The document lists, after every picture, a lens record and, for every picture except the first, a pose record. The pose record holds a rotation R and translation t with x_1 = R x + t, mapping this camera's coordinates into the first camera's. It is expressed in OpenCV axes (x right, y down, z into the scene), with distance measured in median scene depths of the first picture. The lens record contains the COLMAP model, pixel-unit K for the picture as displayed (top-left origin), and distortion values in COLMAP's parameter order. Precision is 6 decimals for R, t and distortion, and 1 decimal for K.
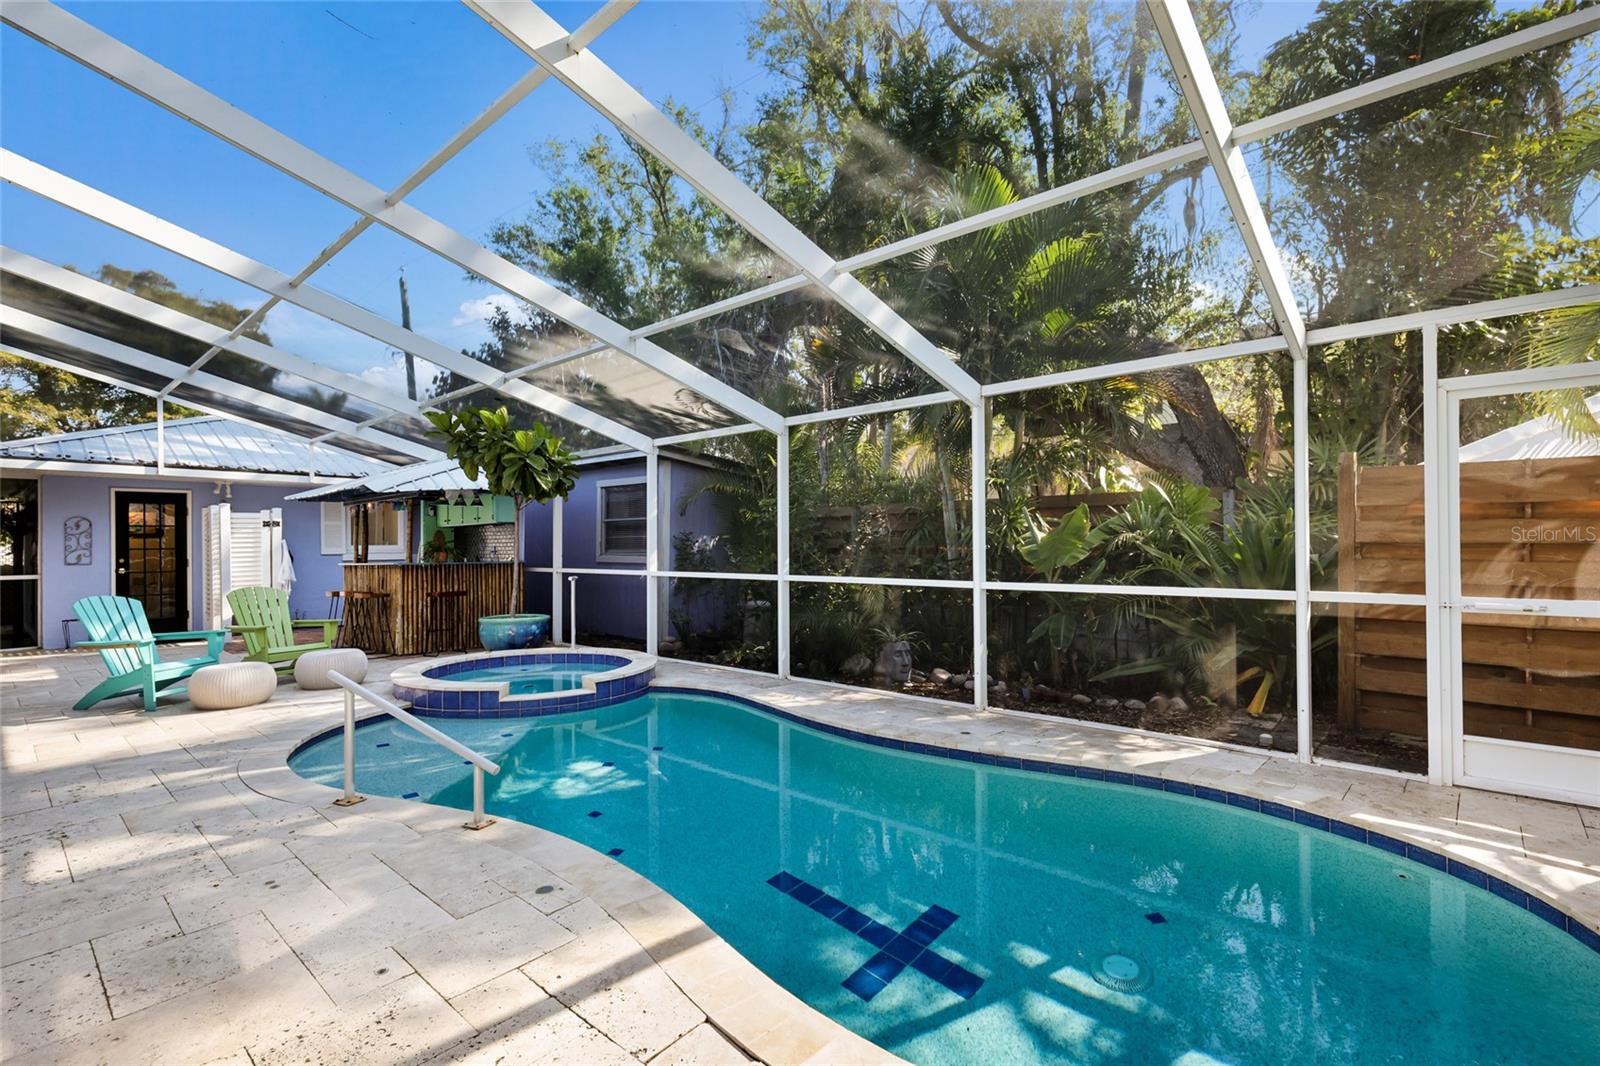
lens RADIAL K [[744.4, 0, 801.4], [0, 744.4, 538.9], [0, 0, 1]] dist [0.003200, 0.000591]
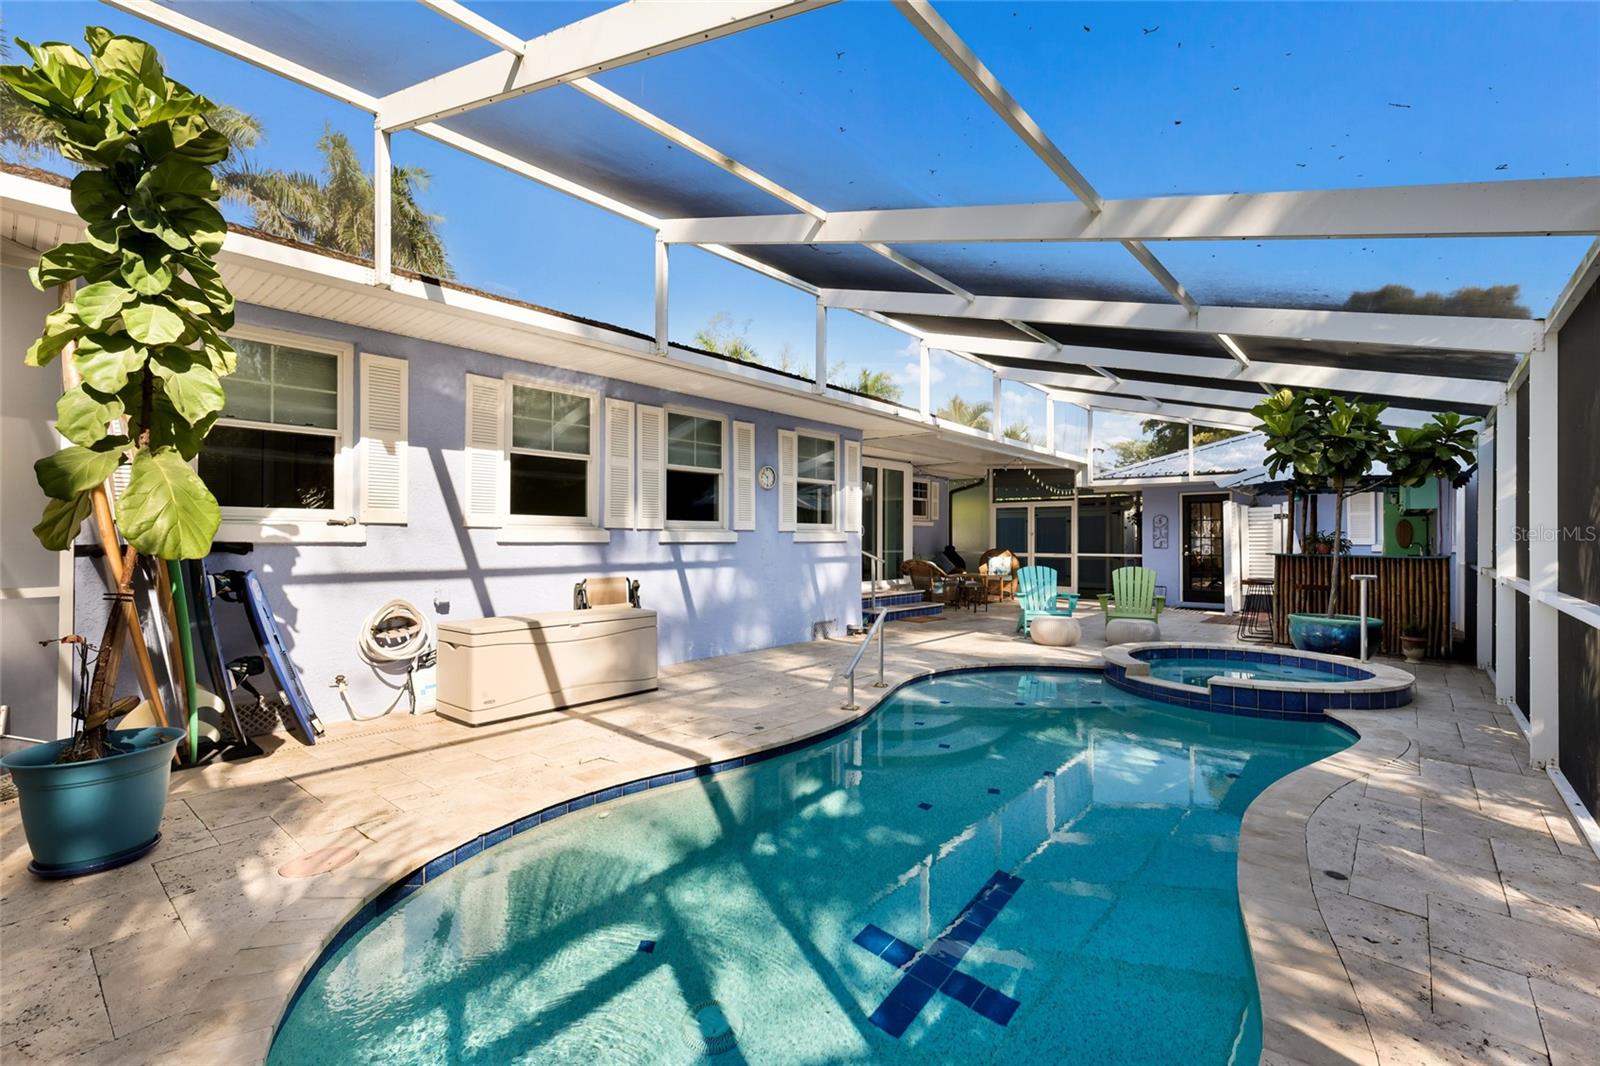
lens RADIAL K [[701.5, 0, 808.5], [0, 701.5, 533.3], [0, 0, 1]] dist [0.001069, 0.000135]
pose [[0.033910, 0.002357, -0.999422, 0.343757], [0.002391, 0.999994, 0.002439, 0.000765], [0.999422, -0.002473, 0.033904, 0.274775]]
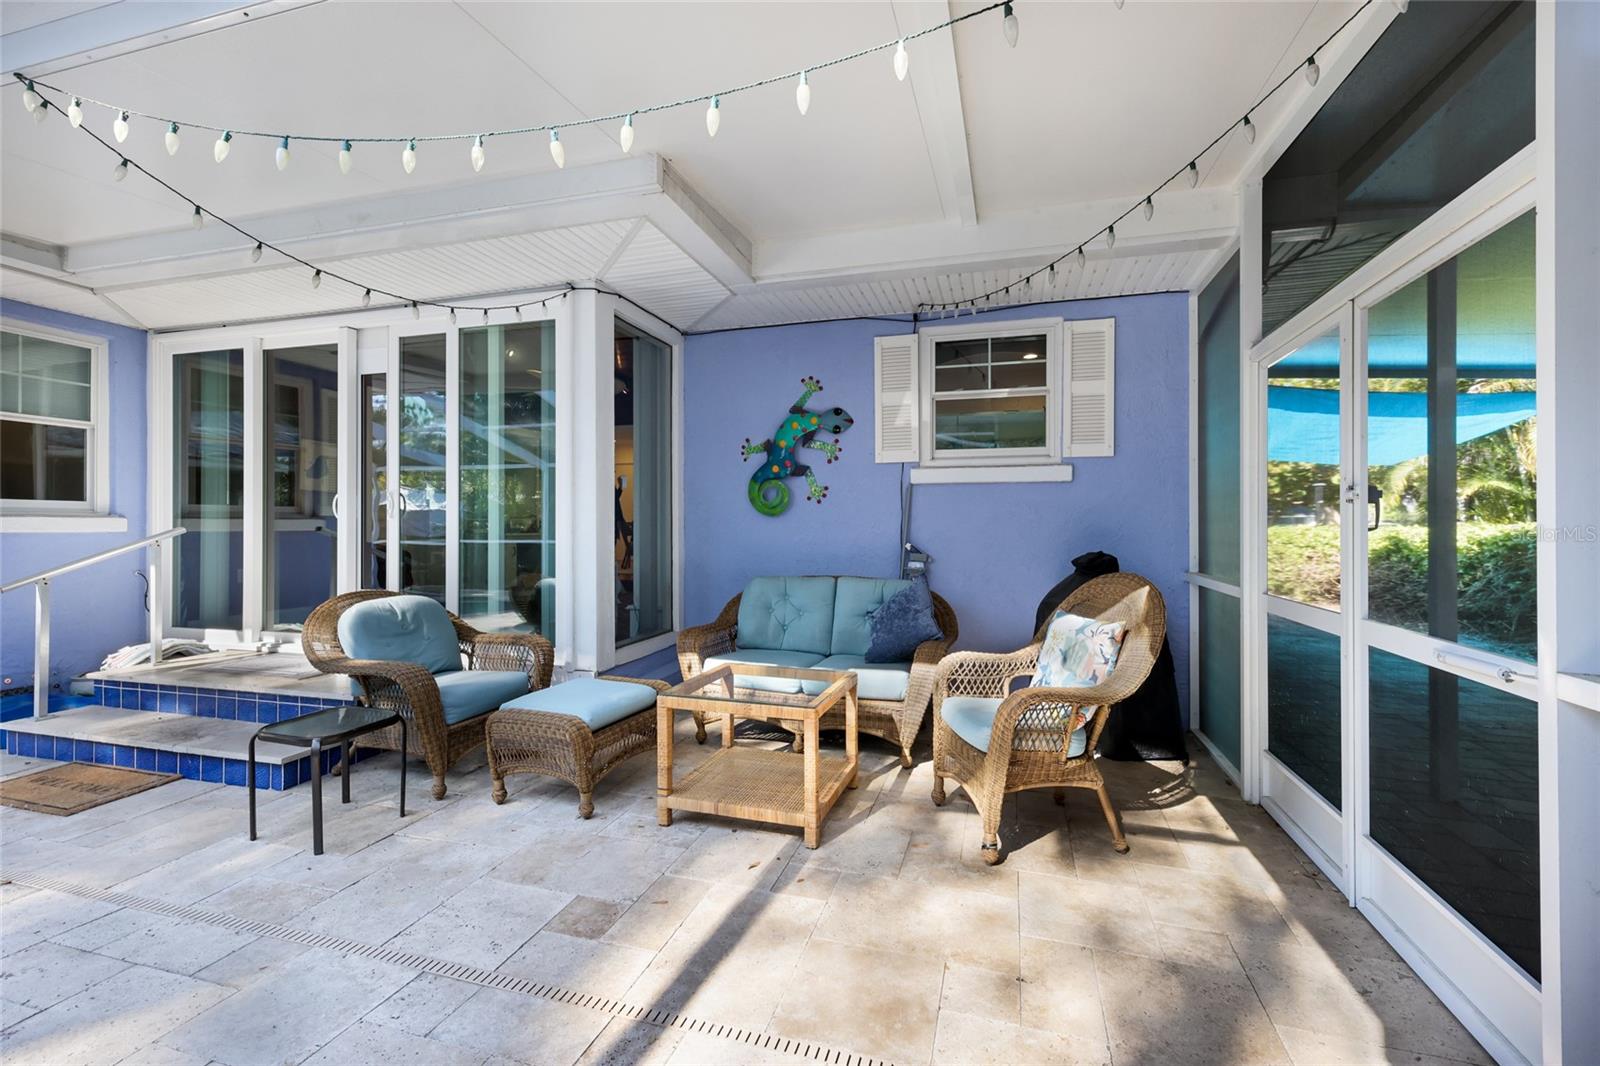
lens RADIAL K [[683.1, 0, 800.0], [0, 683.1, 527.7], [0, 0, 1]] dist [0.004932, 0.000499]
pose [[-0.896279, 0.009565, -0.443388, -0.867855], [0.010800, 0.999942, -0.000260, 0.017264], [0.443360, -0.005022, -0.896330, 0.910638]]
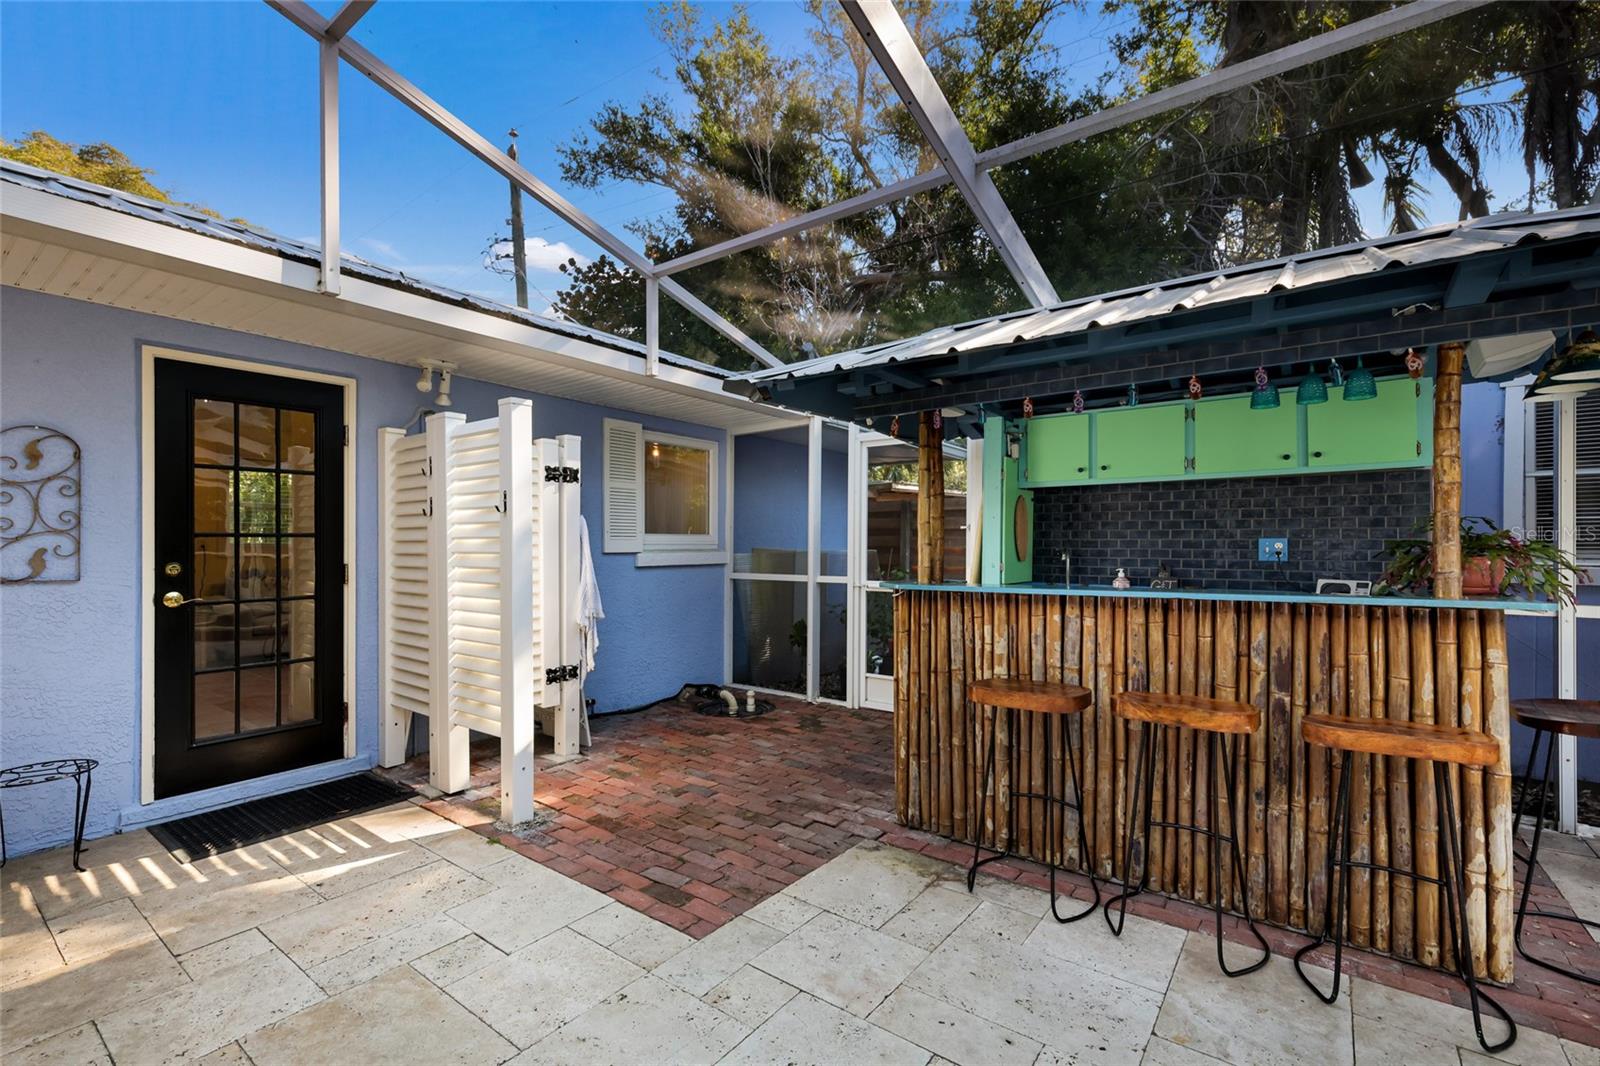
lens RADIAL K [[710.9, 0, 802.4], [0, 710.9, 541.5], [0, 0, 1]] dist [0.005156, 0.000751]
pose [[0.995614, 0.009335, 0.093086, -0.669084], [-0.009737, 0.999945, 0.003864, 0.013250], [-0.093045, -0.004754, 0.995651, 0.665408]]
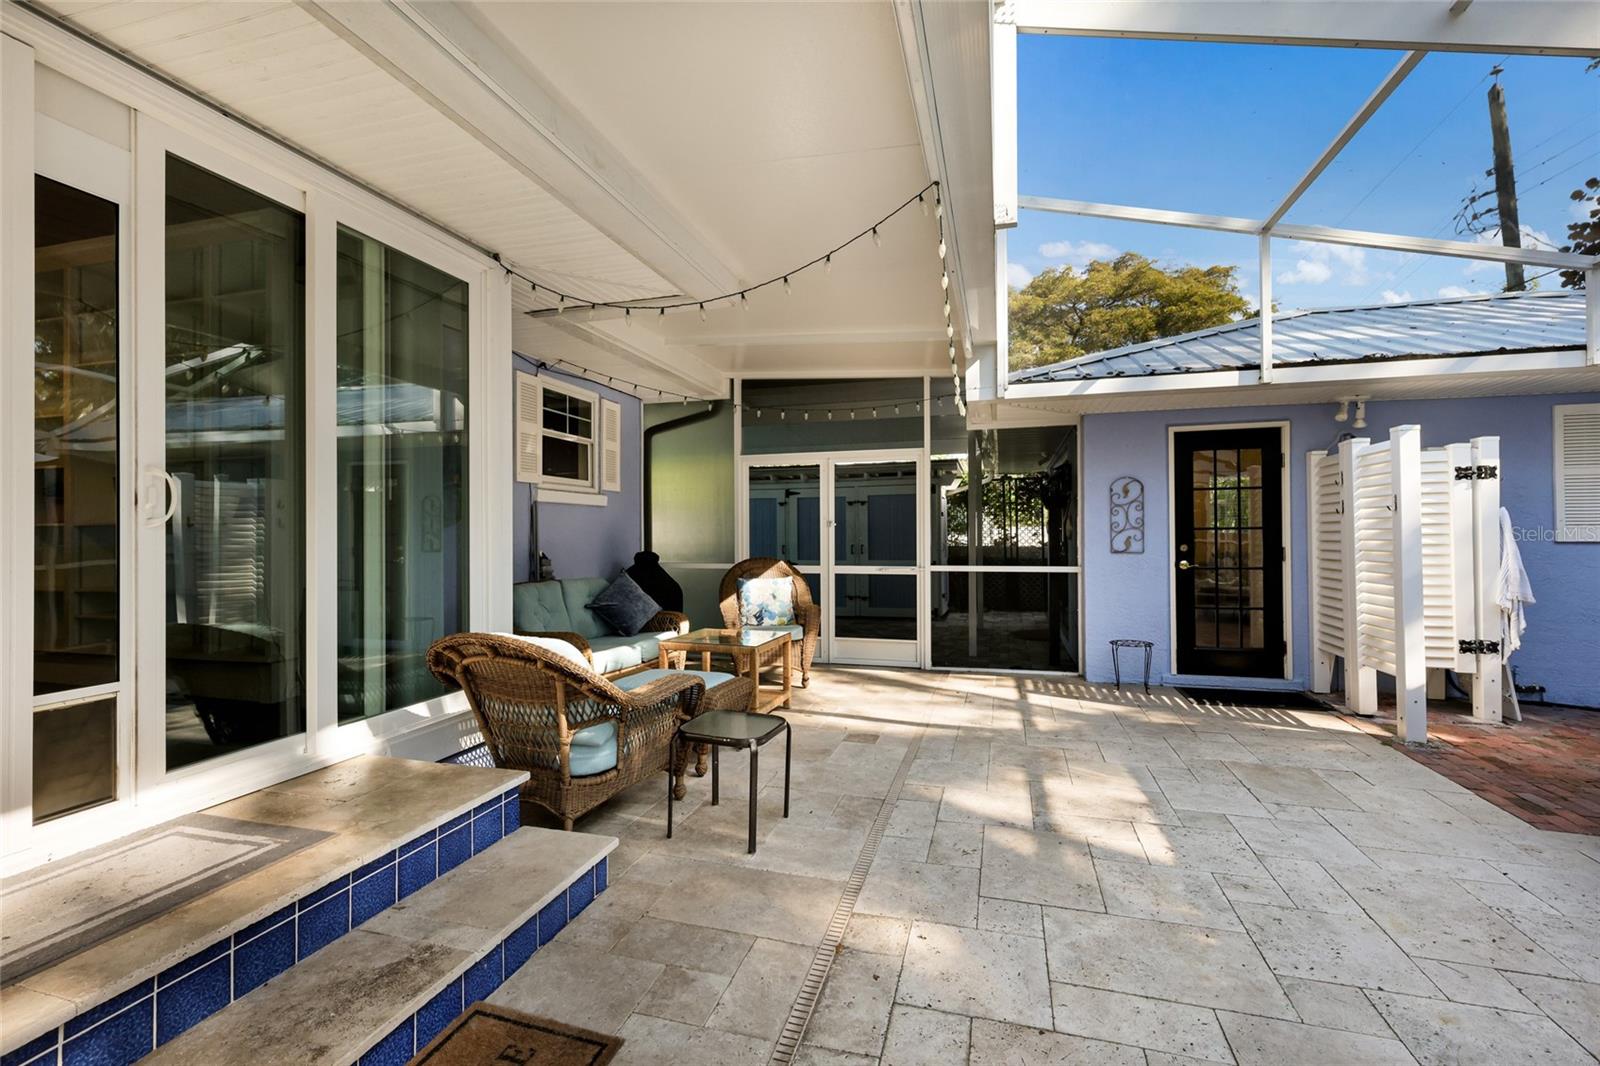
lens RADIAL K [[683.1, 0, 800.0], [0, 683.1, 527.7], [0, 0, 1]] dist [0.004932, 0.000499]
pose [[0.434742, -0.001424, -0.900554, -0.557300], [0.006826, 0.999975, 0.001714, 0.010192], [0.900529, -0.006893, 0.434741, 0.491102]]
